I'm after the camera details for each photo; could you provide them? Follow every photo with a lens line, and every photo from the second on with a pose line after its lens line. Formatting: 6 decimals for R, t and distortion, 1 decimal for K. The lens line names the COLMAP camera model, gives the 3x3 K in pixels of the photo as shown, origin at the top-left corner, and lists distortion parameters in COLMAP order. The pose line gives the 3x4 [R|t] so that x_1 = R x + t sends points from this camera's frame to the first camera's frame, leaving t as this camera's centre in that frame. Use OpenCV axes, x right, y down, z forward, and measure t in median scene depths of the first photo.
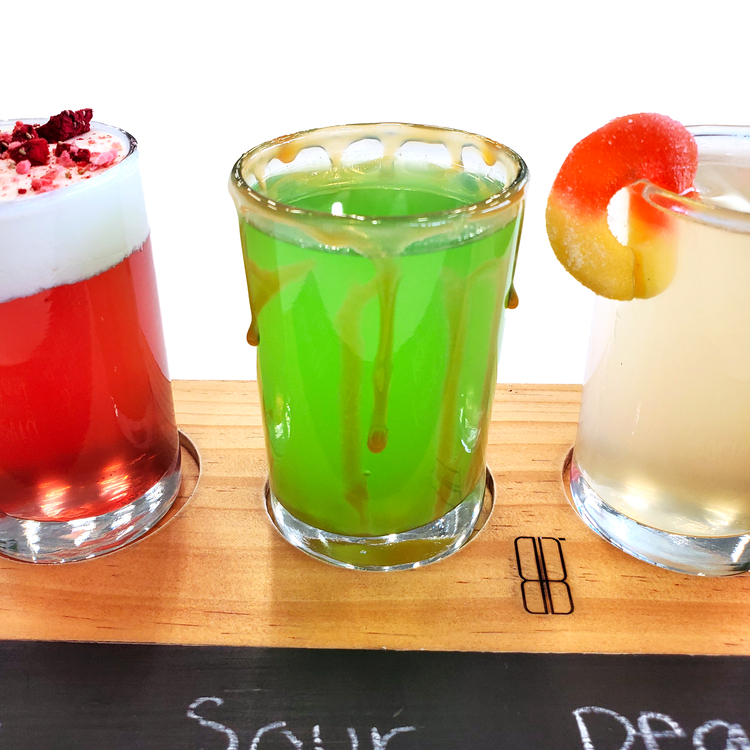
lens RADIAL K [[739.6, 0, 378.3], [0, 739.6, 378.3], [0, 0, 1]] dist [-0.012442, 0.000000]
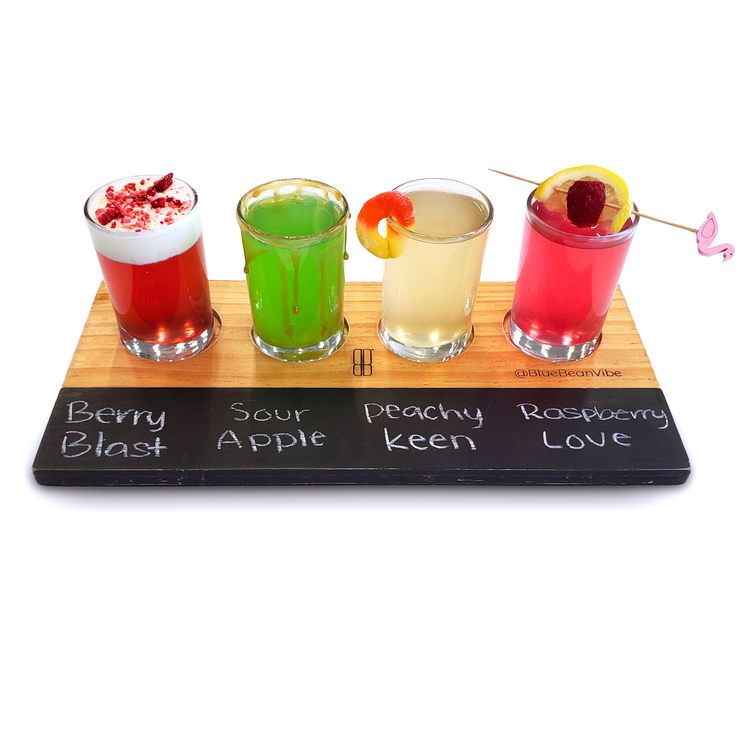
lens RADIAL K [[743.0, 0, 369.7], [0, 743.0, 380.5], [0, 0, 1]] dist [0.029034, 0.000000]
pose [[0.998707, -0.015251, 0.048500, 0.125216], [0.005486, 0.980706, 0.195412, -0.184594], [-0.050544, -0.194893, 0.979521, -1.606860]]
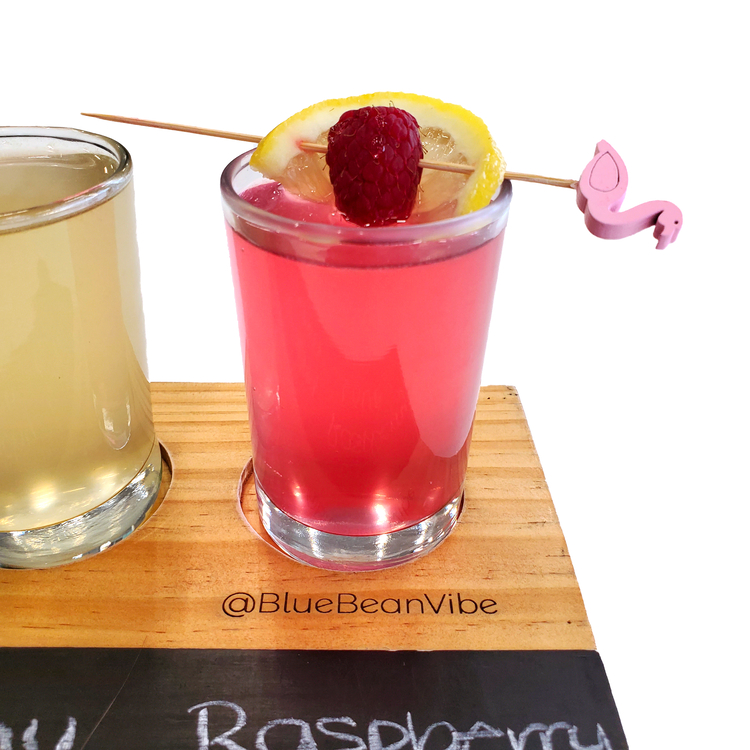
lens RADIAL K [[739.6, 0, 376.2], [0, 739.6, 376.7], [0, 0, 1]] dist [-0.012442, 0.000000]
pose [[0.999202, 0.001521, 0.039901, 0.949889], [-0.001555, 0.999998, 0.000824, 0.001055], [-0.039900, -0.000885, 0.999203, -0.038175]]
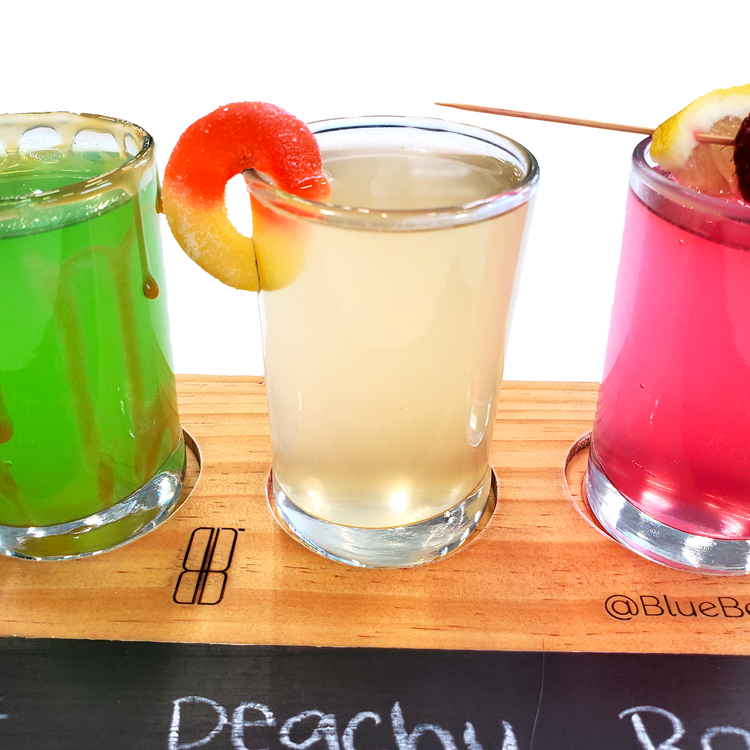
lens RADIAL K [[739.6, 0, 375.6], [0, 739.6, 382.3], [0, 0, 1]] dist [-0.012442, 0.000000]
pose [[0.999884, 0.009536, 0.011879, 0.451967], [-0.009681, 0.999879, 0.012170, 0.003655], [-0.011762, -0.012284, 0.999855, -0.001068]]
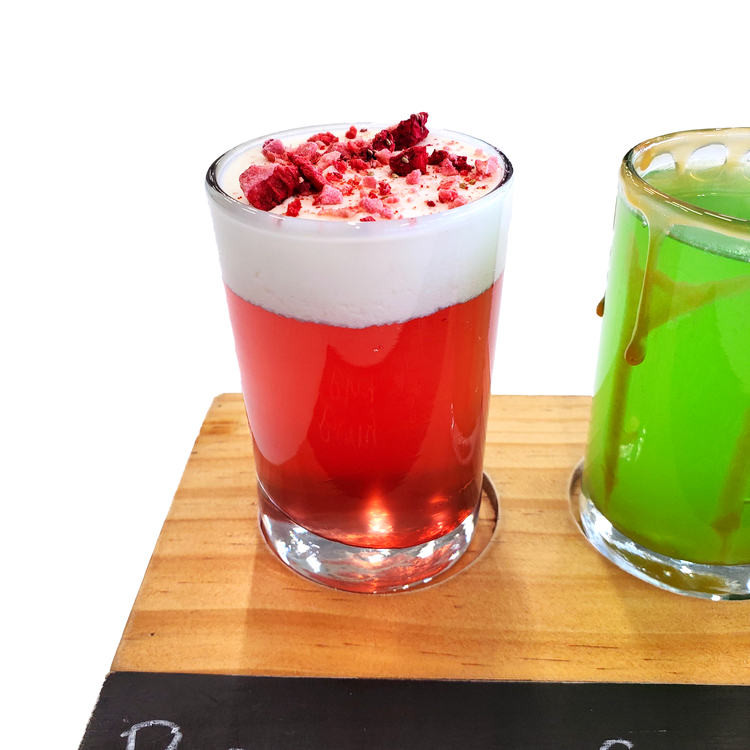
lens RADIAL K [[739.6, 0, 394.8], [0, 739.6, 389.5], [0, 0, 1]] dist [-0.012442, 0.000000]
pose [[0.999985, -0.005317, 0.001610, -0.456834], [0.005288, 0.999838, 0.017177, -0.030648], [-0.001701, -0.017168, 0.999851, 0.056498]]
